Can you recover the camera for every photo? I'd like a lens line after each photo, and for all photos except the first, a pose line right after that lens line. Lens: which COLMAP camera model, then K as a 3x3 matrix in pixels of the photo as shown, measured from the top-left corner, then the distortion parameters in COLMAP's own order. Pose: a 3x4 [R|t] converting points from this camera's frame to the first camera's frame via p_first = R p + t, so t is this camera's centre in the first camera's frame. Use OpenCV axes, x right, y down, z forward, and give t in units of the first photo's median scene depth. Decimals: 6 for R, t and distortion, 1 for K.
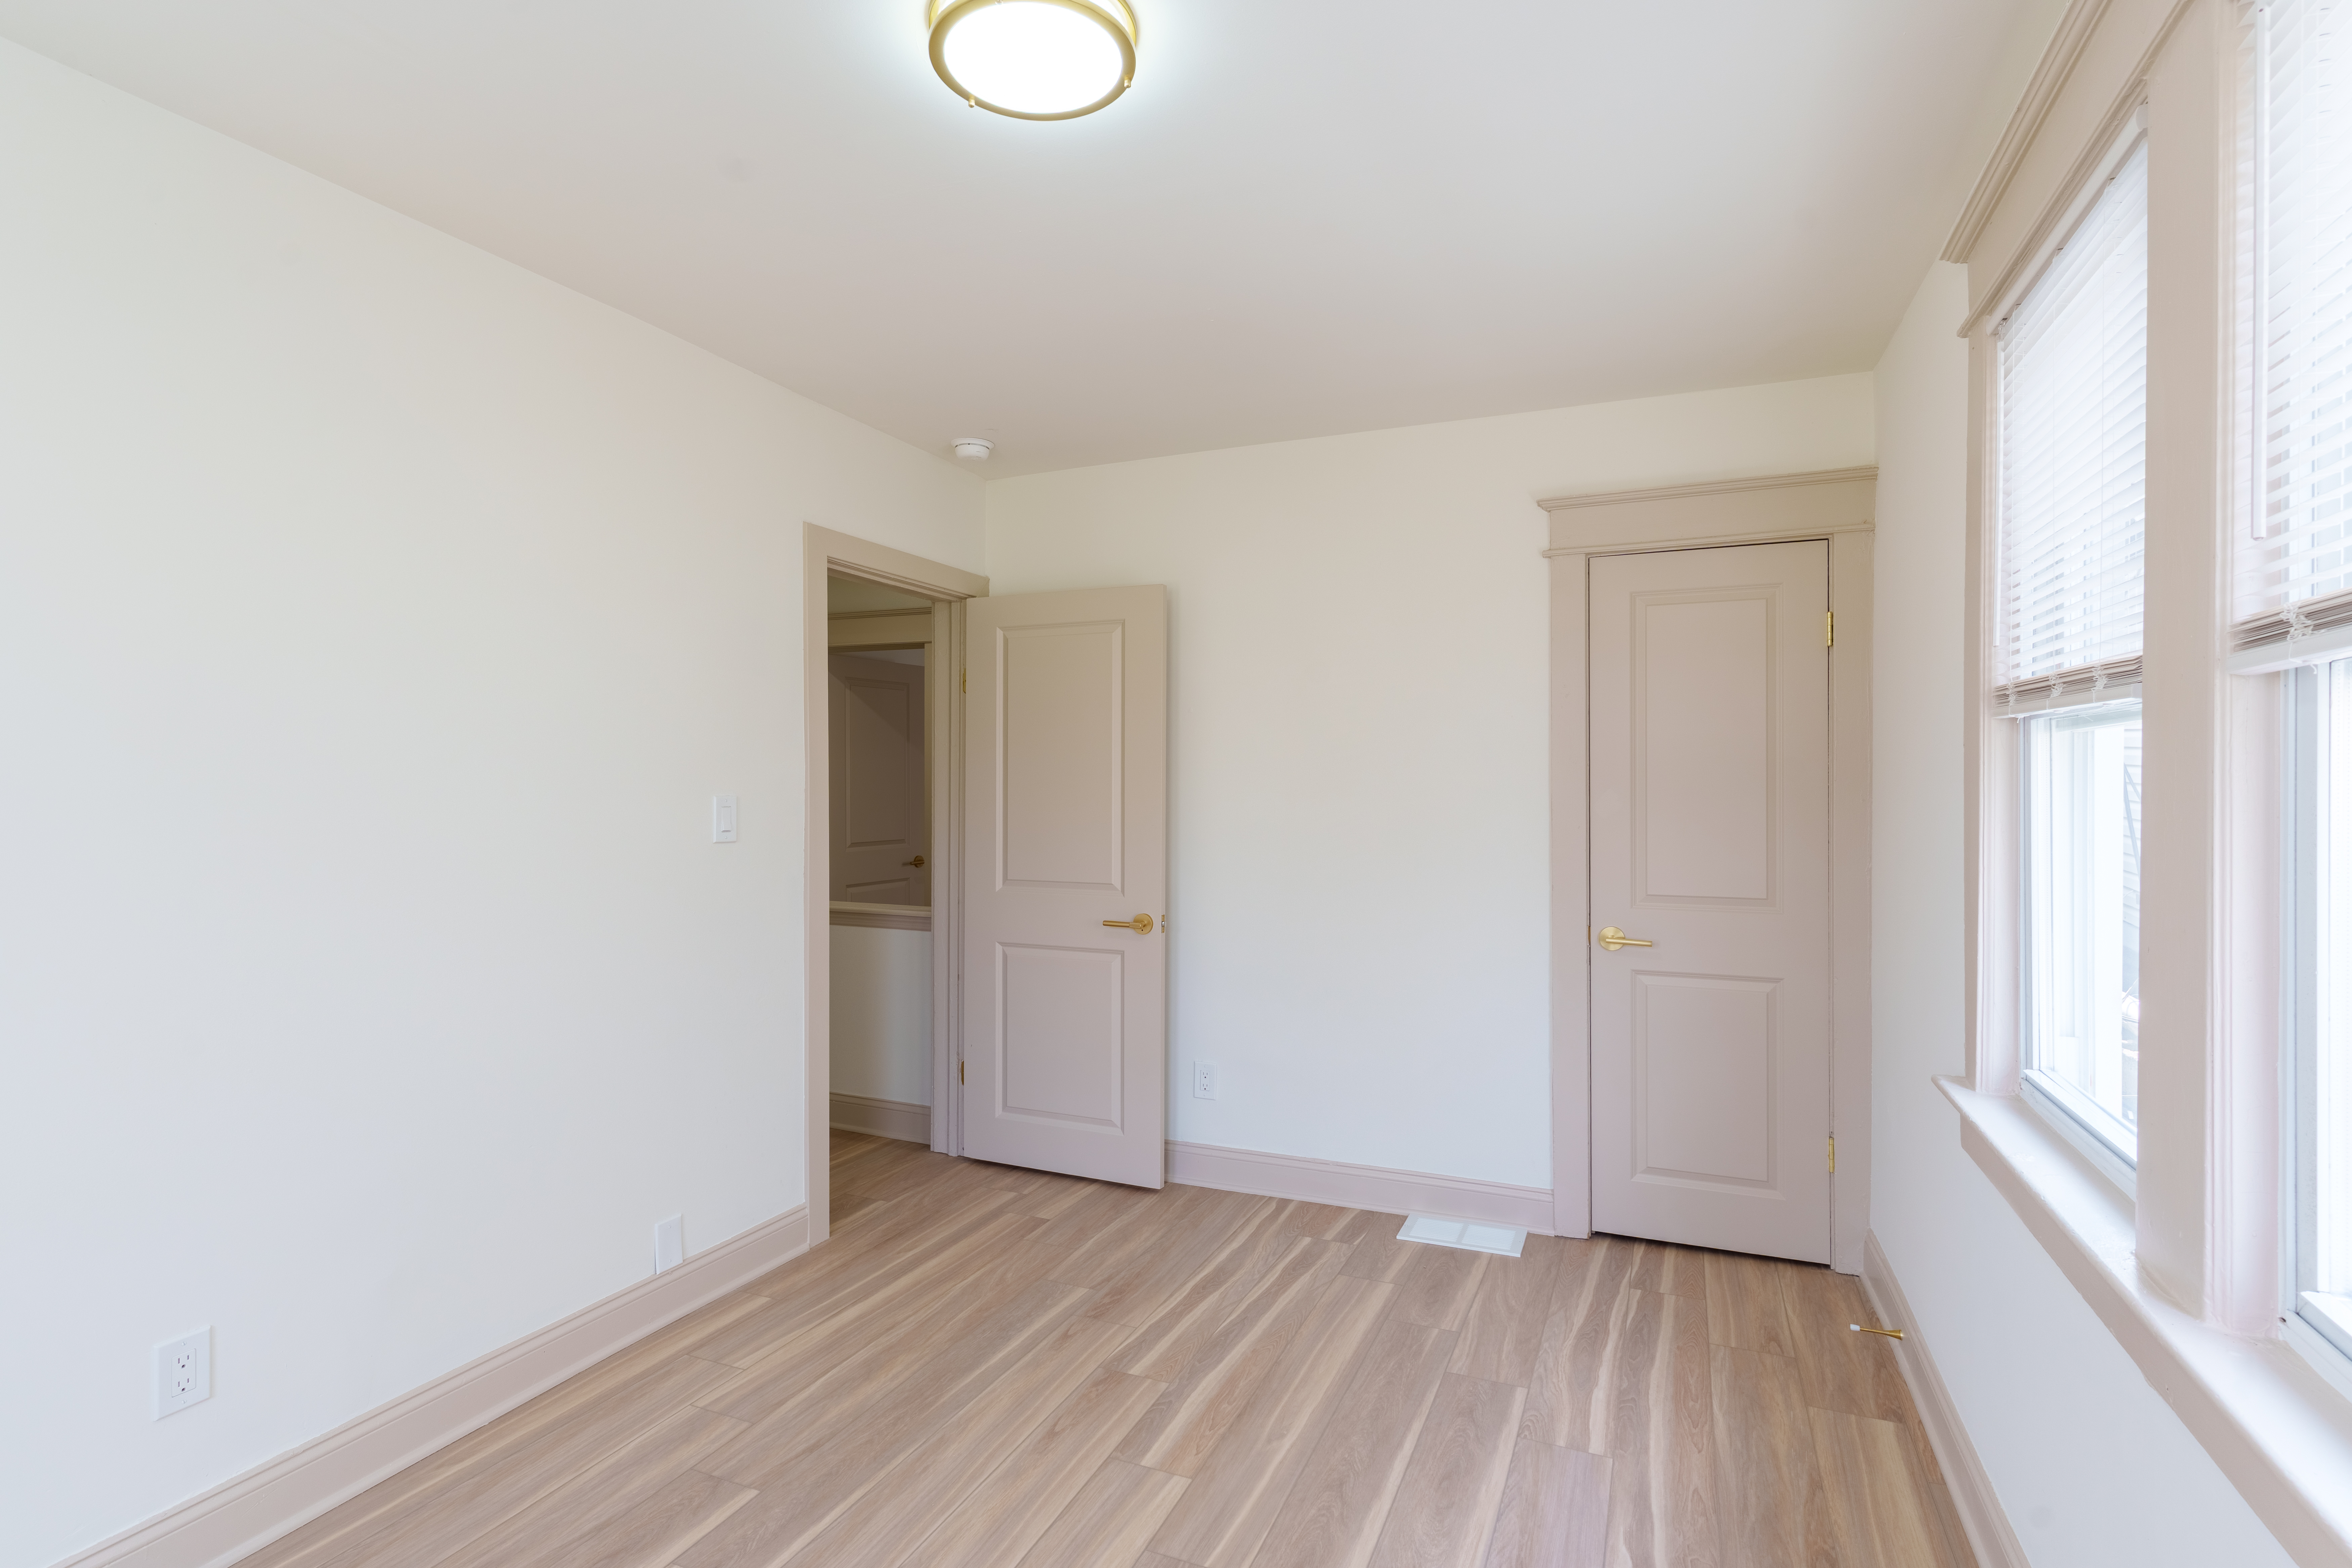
lens RADIAL K [[1155.6, 0, 1146.8], [0, 1155.6, 791.4], [0, 0, 1]] dist [0.010254, 0.000710]
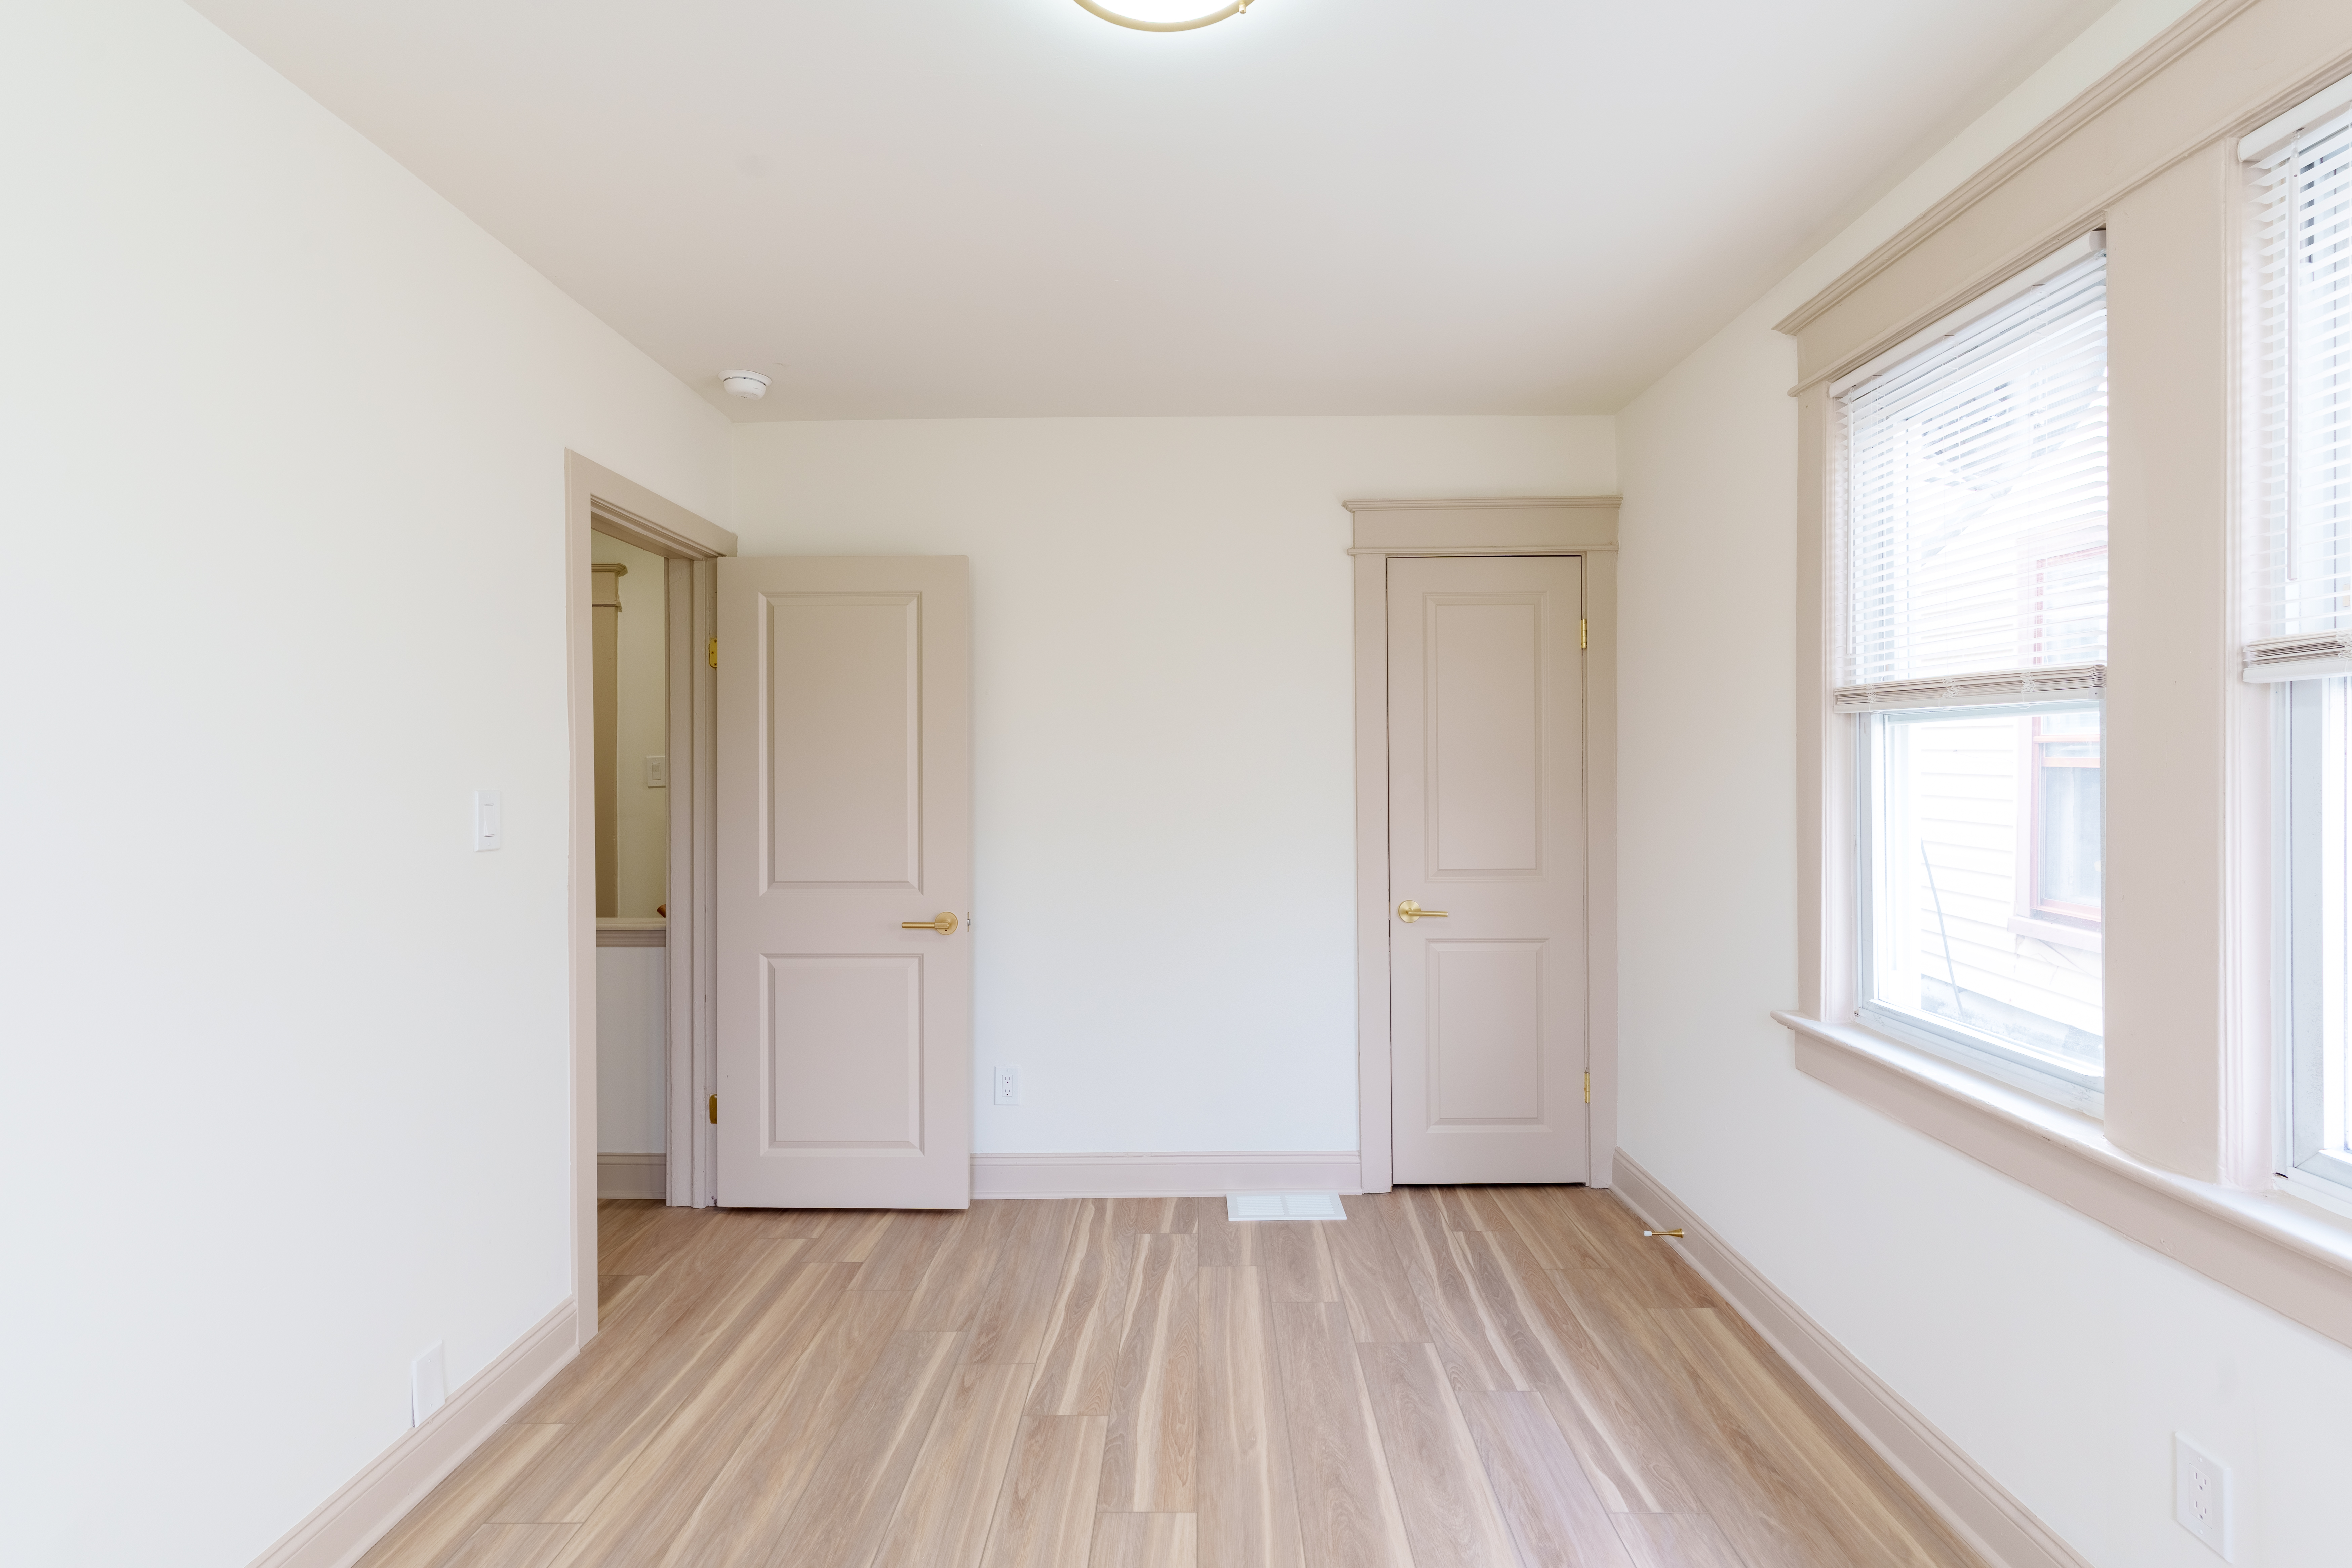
lens RADIAL K [[1155.6, 0, 1171.2], [0, 1155.6, 769.5], [0, 0, 1]] dist [0.010254, 0.000710]
pose [[0.919187, -0.006579, 0.393766, -0.250716], [0.008832, 0.999953, -0.003908, -0.003191], [-0.393722, 0.007069, 0.919202, 0.102052]]
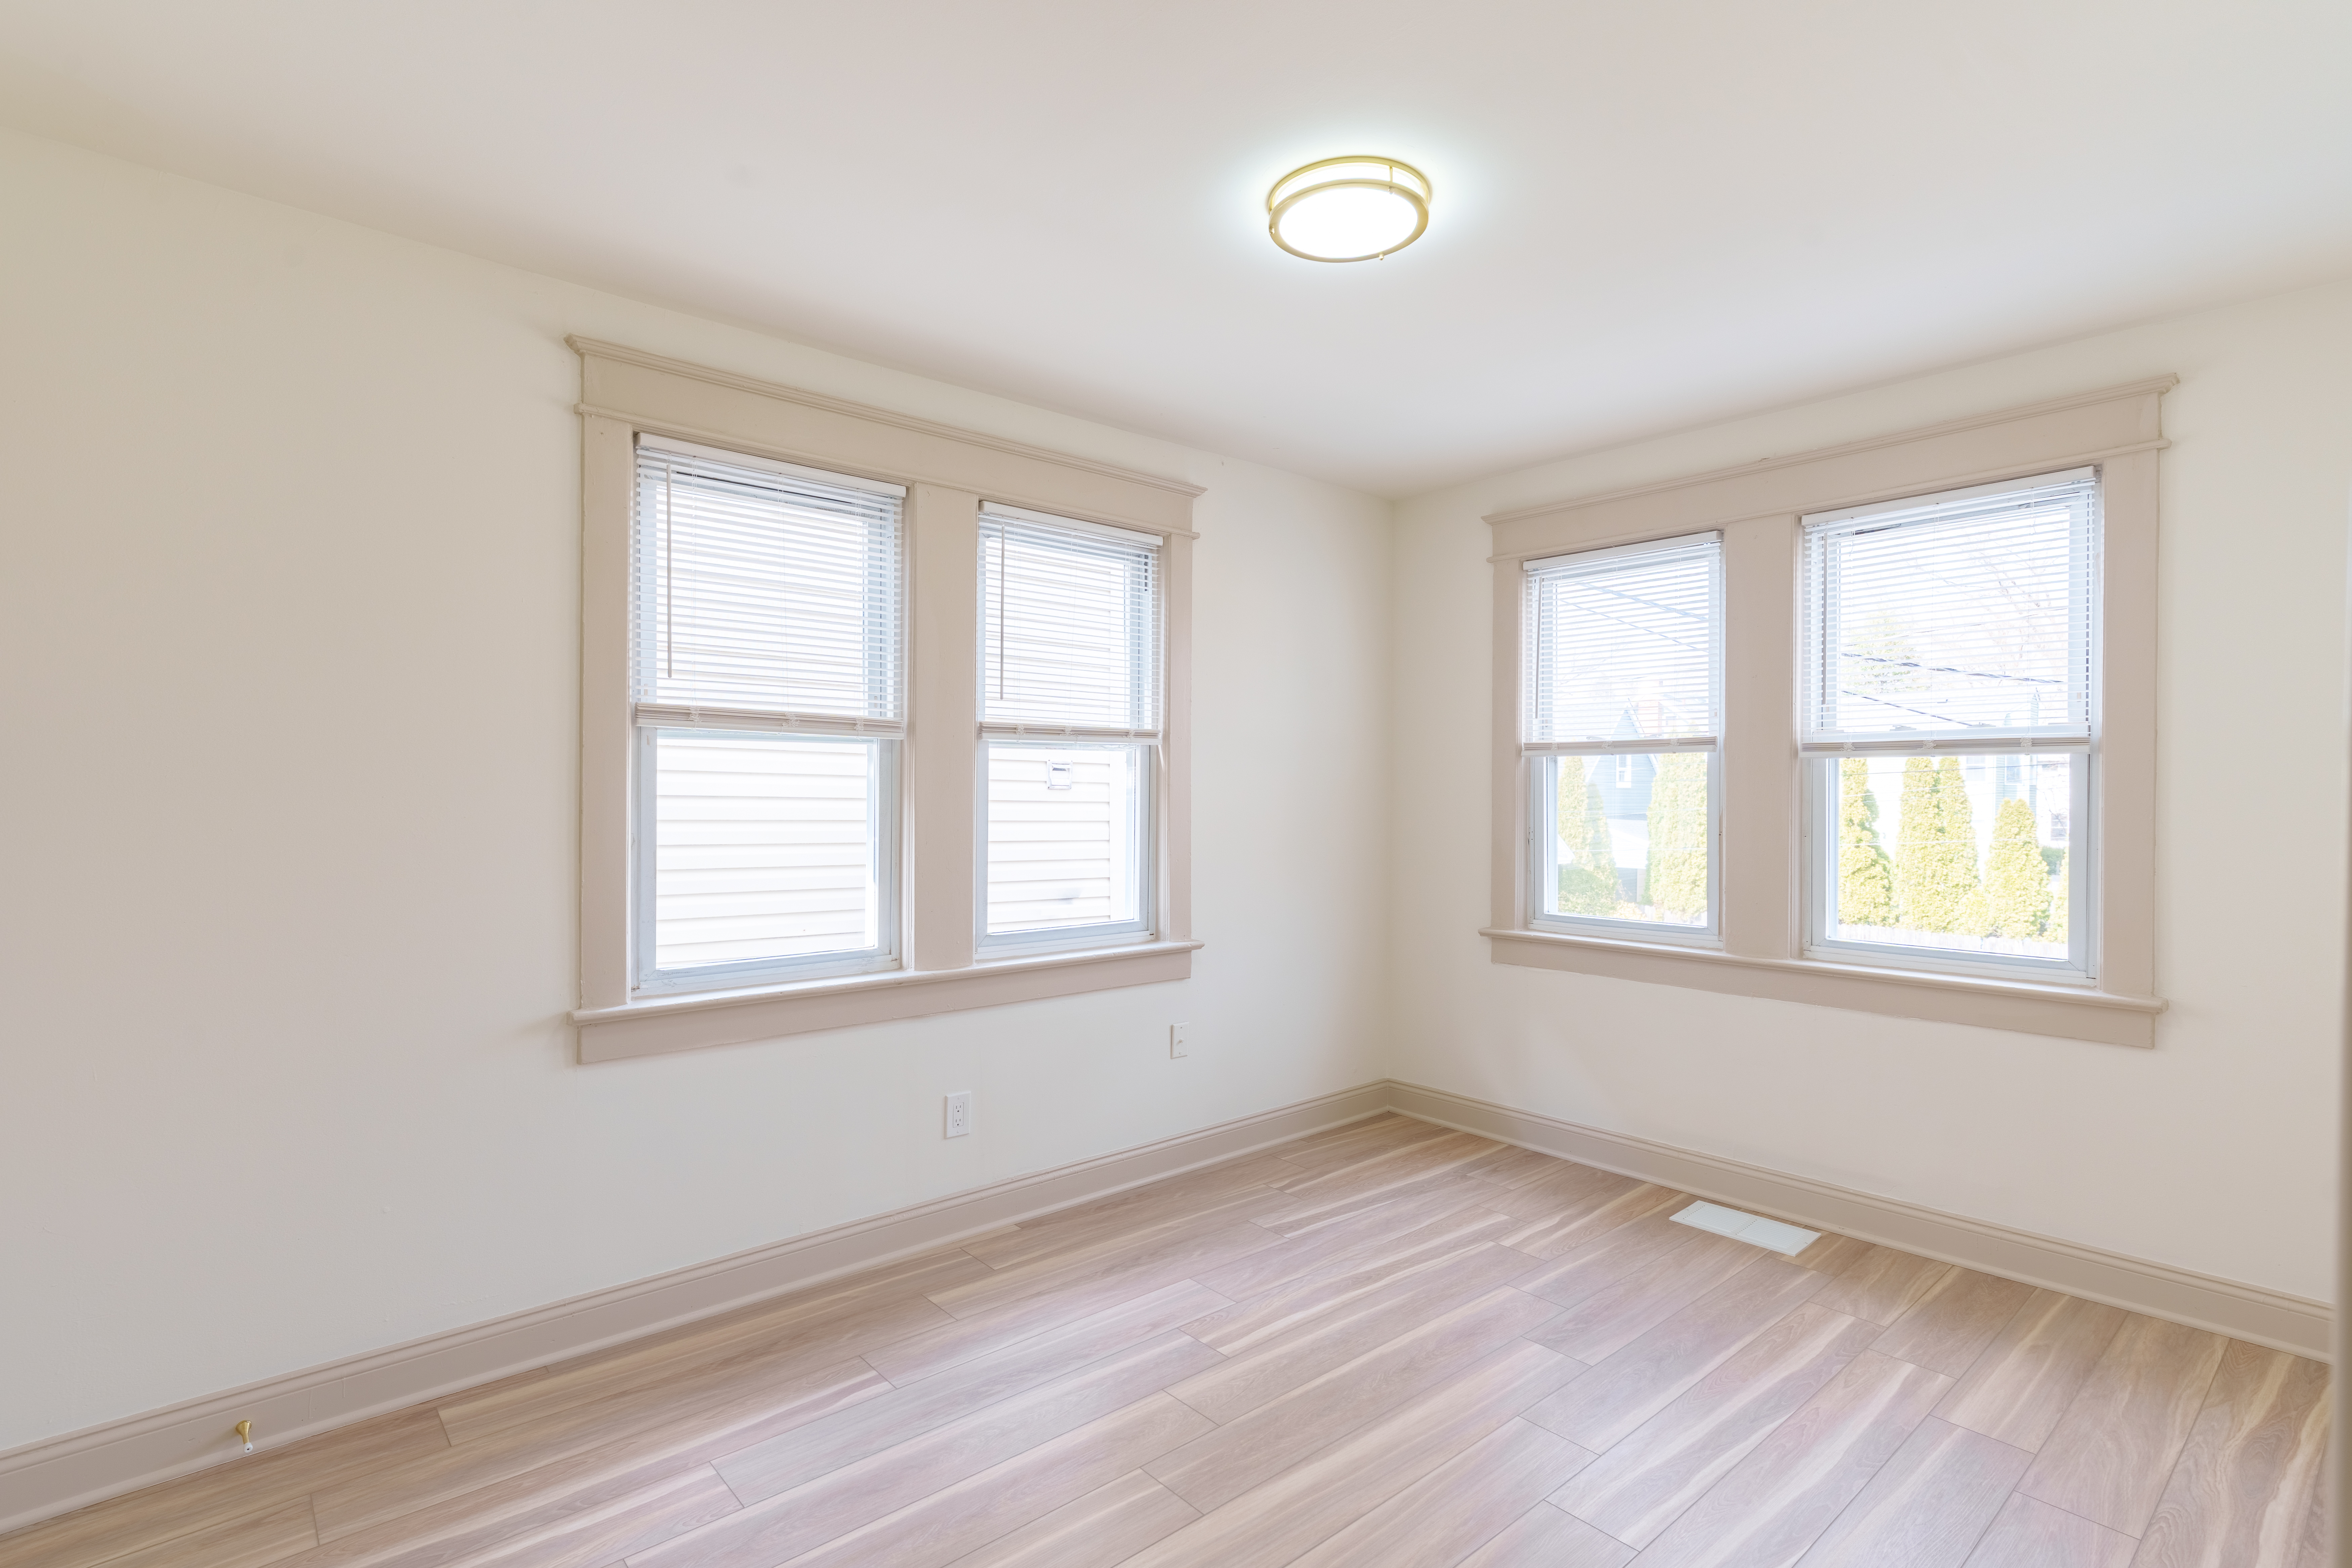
lens RADIAL K [[1155.6, 0, 1154.7], [0, 1155.6, 788.2], [0, 0, 1]] dist [0.010254, 0.000710]
pose [[-0.912364, -0.007635, 0.409309, -0.250458], [-0.004142, 0.999947, 0.009420, -0.001771], [-0.409359, 0.006899, -0.912347, 1.293764]]
